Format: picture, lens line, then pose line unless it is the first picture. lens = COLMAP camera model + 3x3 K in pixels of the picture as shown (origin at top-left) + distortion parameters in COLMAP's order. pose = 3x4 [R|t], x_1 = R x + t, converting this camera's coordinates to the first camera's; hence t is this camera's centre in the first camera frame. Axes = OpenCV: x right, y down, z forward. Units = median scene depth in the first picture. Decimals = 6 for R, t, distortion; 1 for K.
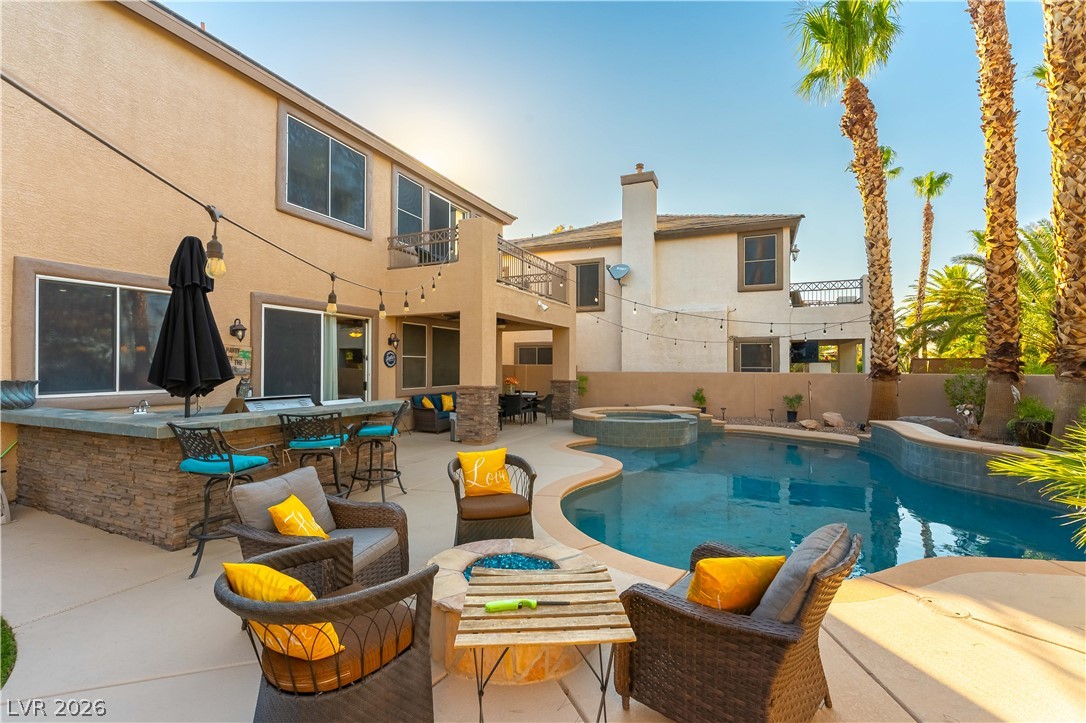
lens RADIAL K [[489.8, 0, 540.3], [0, 489.8, 363.0], [0, 0, 1]] dist [0.000034, 0.000027]
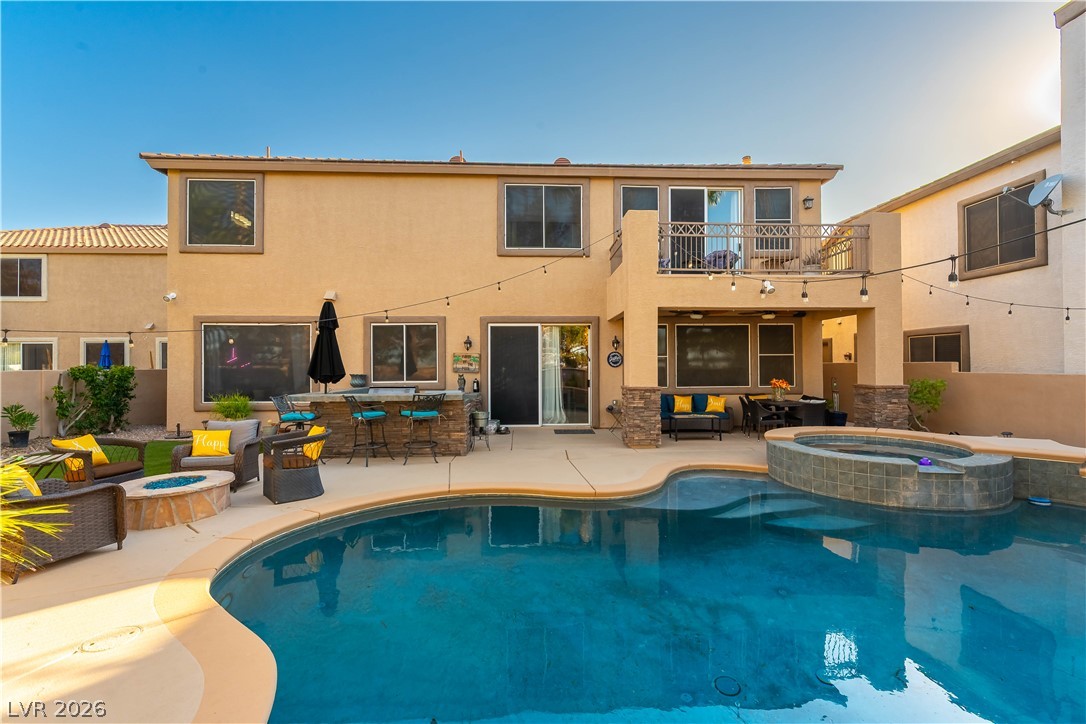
lens RADIAL K [[479.1, 0, 543.0], [0, 479.1, 362.0], [0, 0, 1]] dist [-0.000439, -0.000099]
pose [[0.448192, -0.011087, -0.893869, 0.668581], [0.011736, 0.999910, -0.006518, 0.002841], [0.893860, -0.007570, 0.448282, 0.442529]]
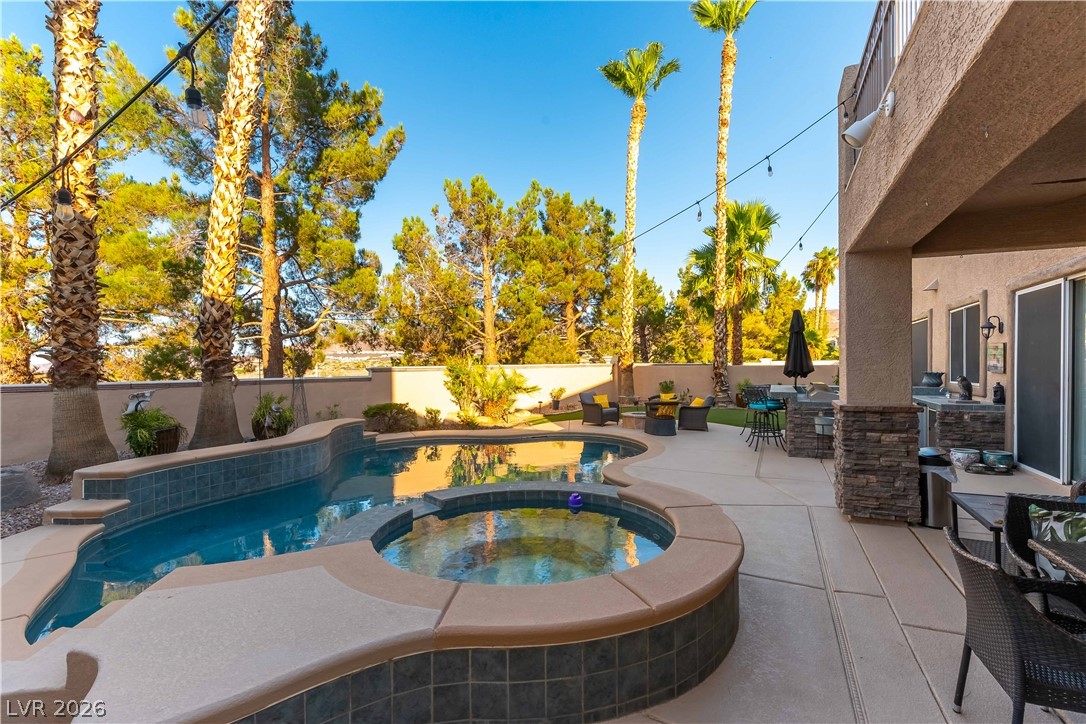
lens RADIAL K [[479.1, 0, 543.0], [0, 479.1, 362.0], [0, 0, 1]] dist [-0.000439, -0.000099]
pose [[-0.999984, 0.000399, 0.005723, 0.234302], [0.000320, 0.999906, -0.013732, 0.013183], [-0.005728, -0.013730, -0.999889, 1.614355]]
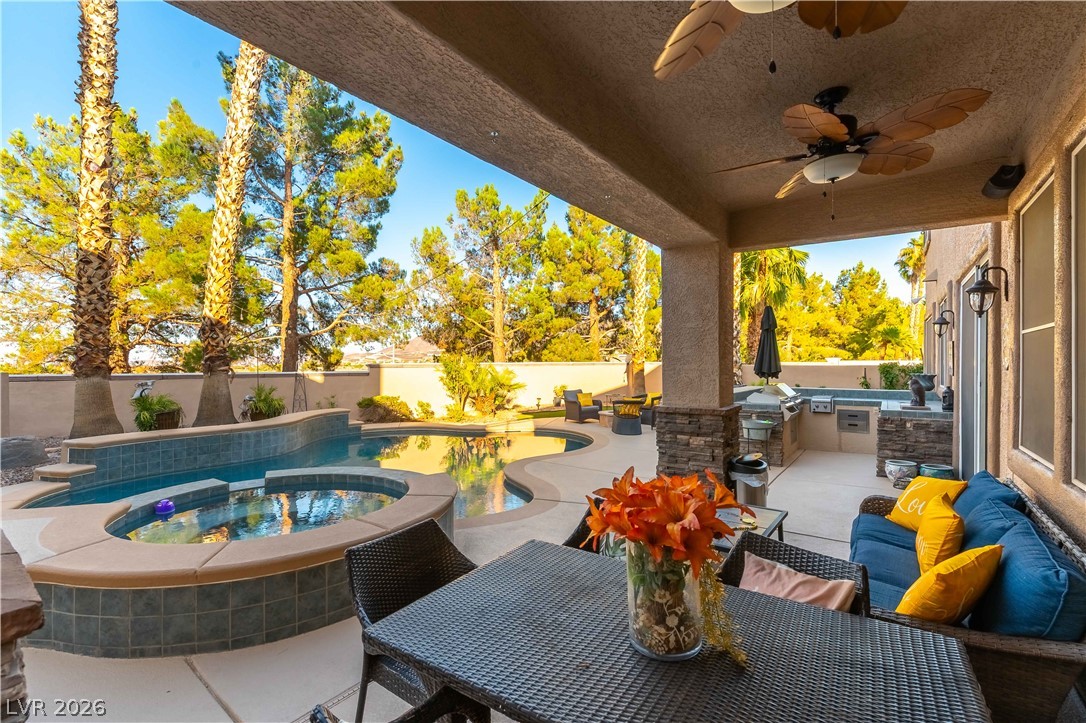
lens RADIAL K [[469.5, 0, 541.7], [0, 469.5, 355.4], [0, 0, 1]] dist [-0.000892, -0.000160]
pose [[-0.977788, -0.004230, 0.209555, -0.076109], [-0.009109, 0.999709, -0.022325, 0.011960], [-0.209399, -0.023737, -0.977542, 1.602882]]
